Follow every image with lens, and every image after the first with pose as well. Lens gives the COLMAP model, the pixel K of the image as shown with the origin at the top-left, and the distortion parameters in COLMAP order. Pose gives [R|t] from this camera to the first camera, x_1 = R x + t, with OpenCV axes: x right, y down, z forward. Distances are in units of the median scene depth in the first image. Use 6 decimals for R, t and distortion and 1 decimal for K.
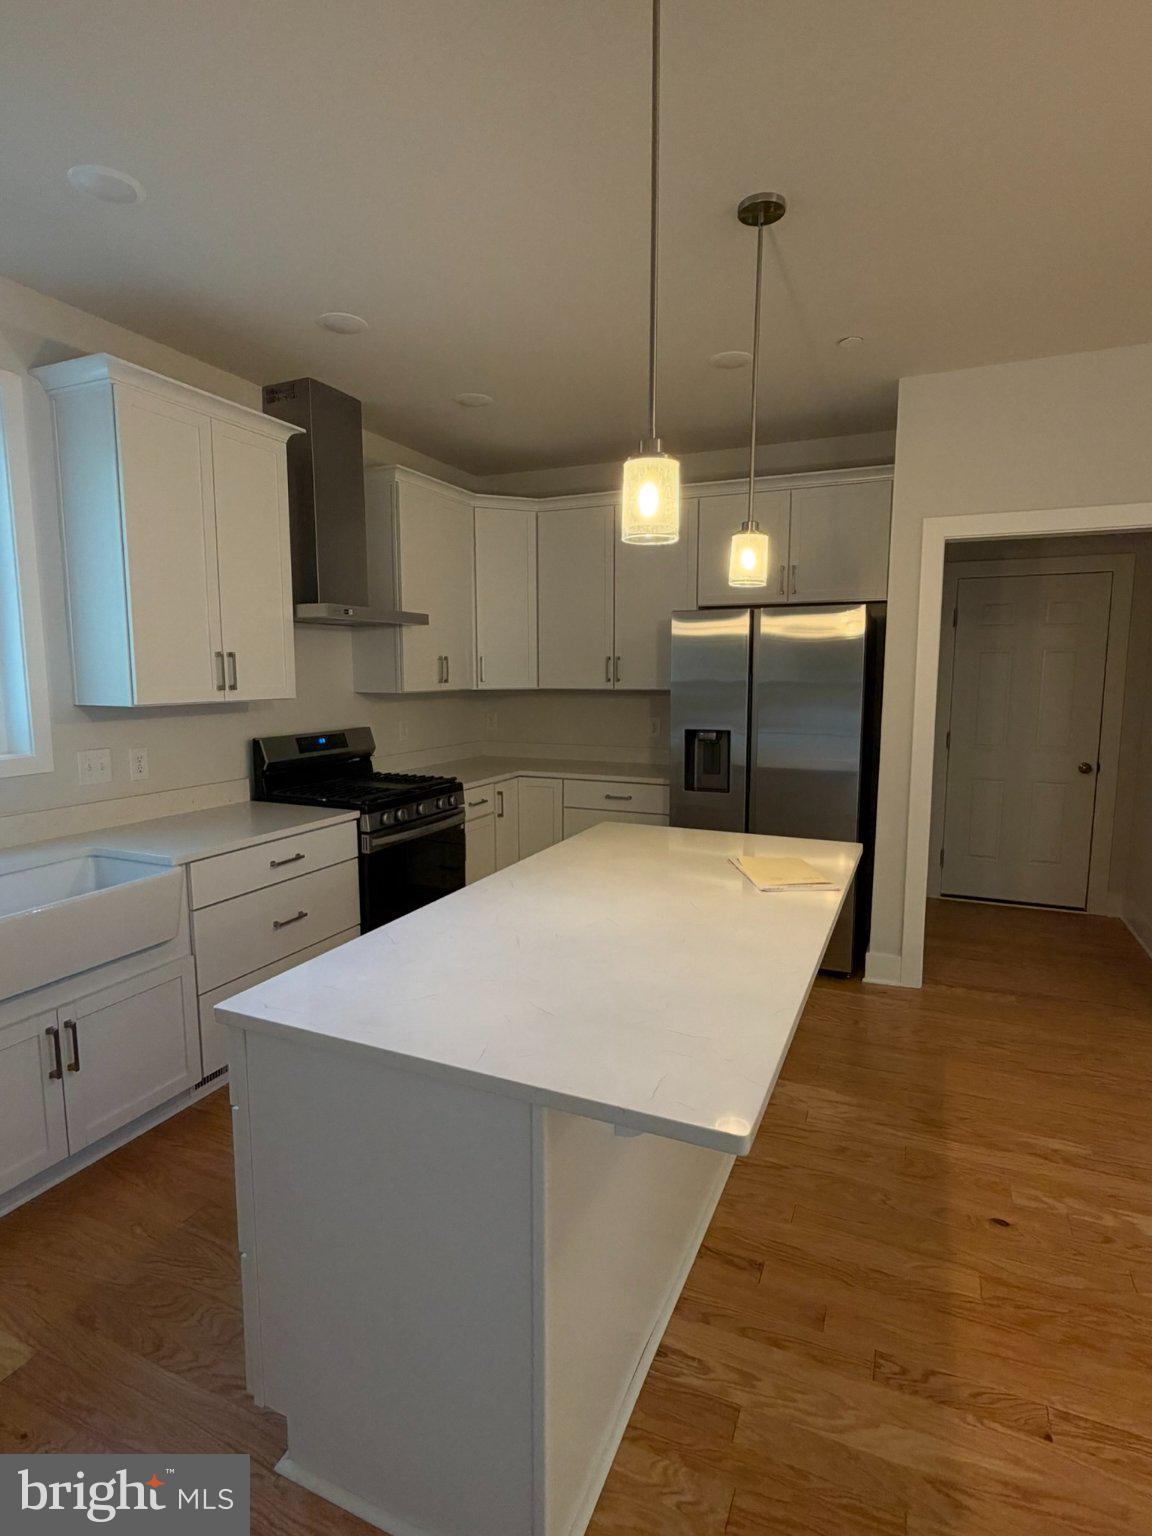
lens RADIAL K [[790.1, 0, 571.5], [0, 790.1, 766.4], [0, 0, 1]] dist [0.000974, 0.000099]
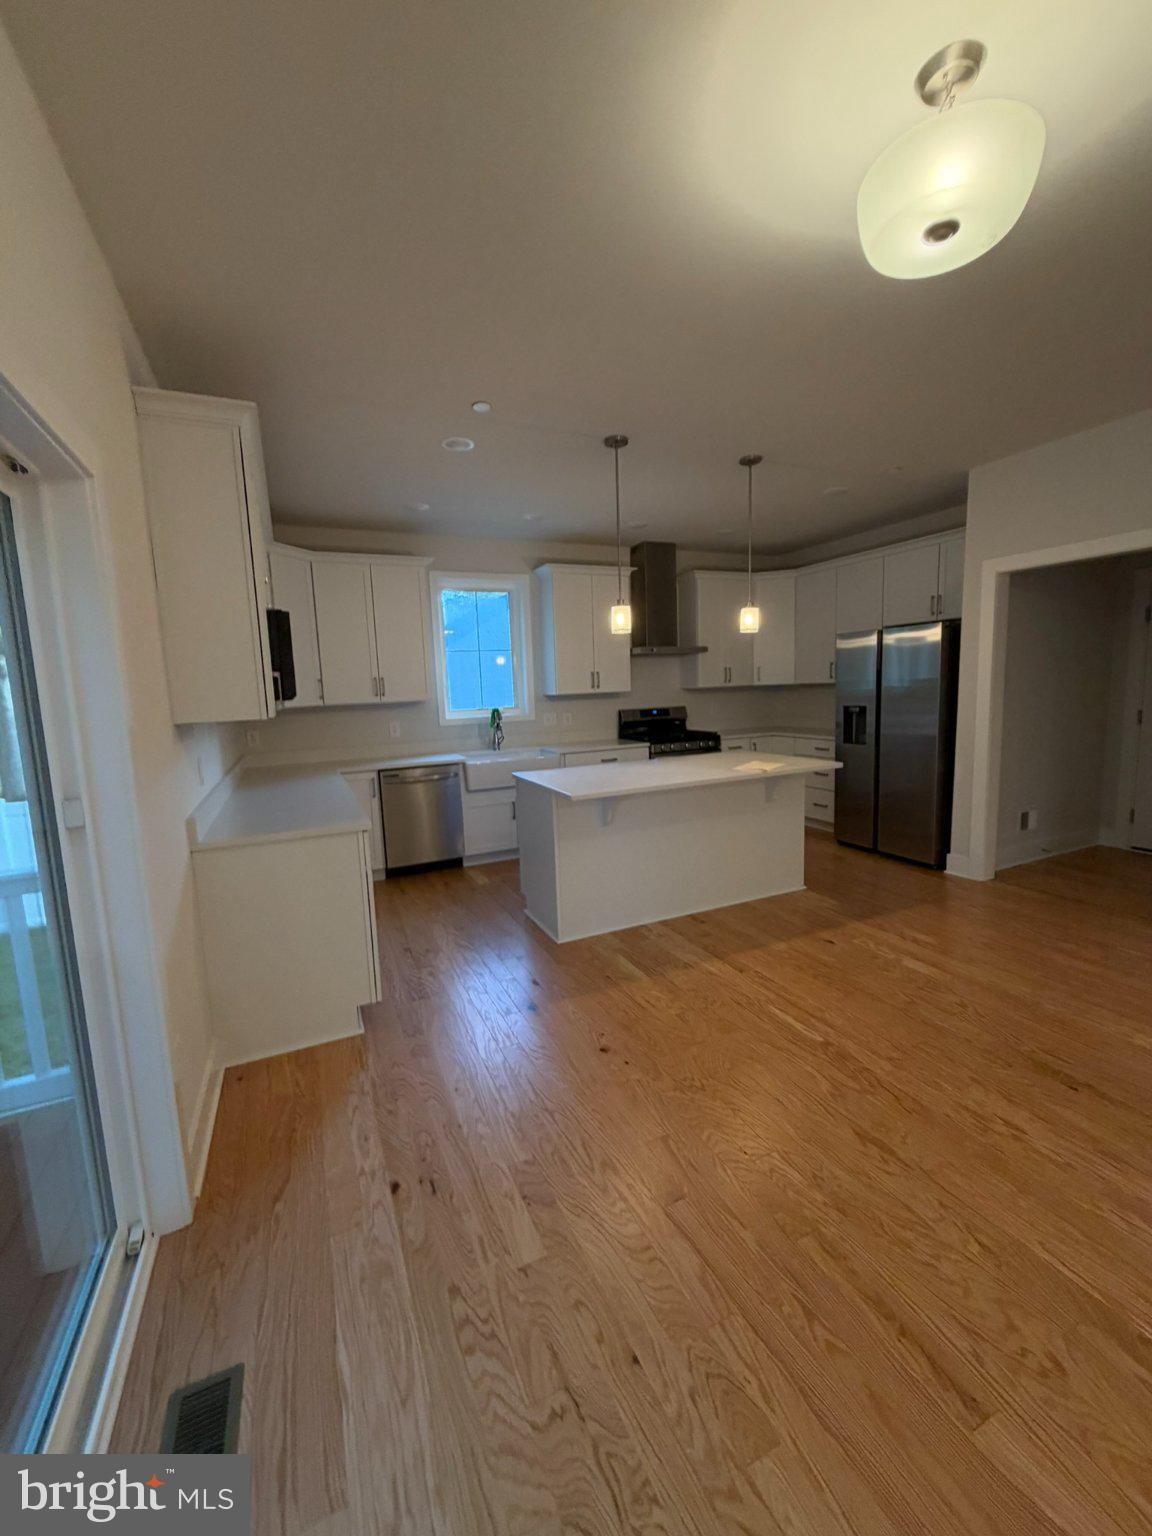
lens RADIAL K [[611.1, 0, 576.0], [0, 611.1, 768.0], [0, 0, 1]] dist [-0.000467, -0.000087]
pose [[0.750702, 0.060835, -0.657834, 0.618388], [-0.044059, 0.998145, 0.042026, 0.057903], [0.659170, -0.002566, 0.751990, -0.348947]]
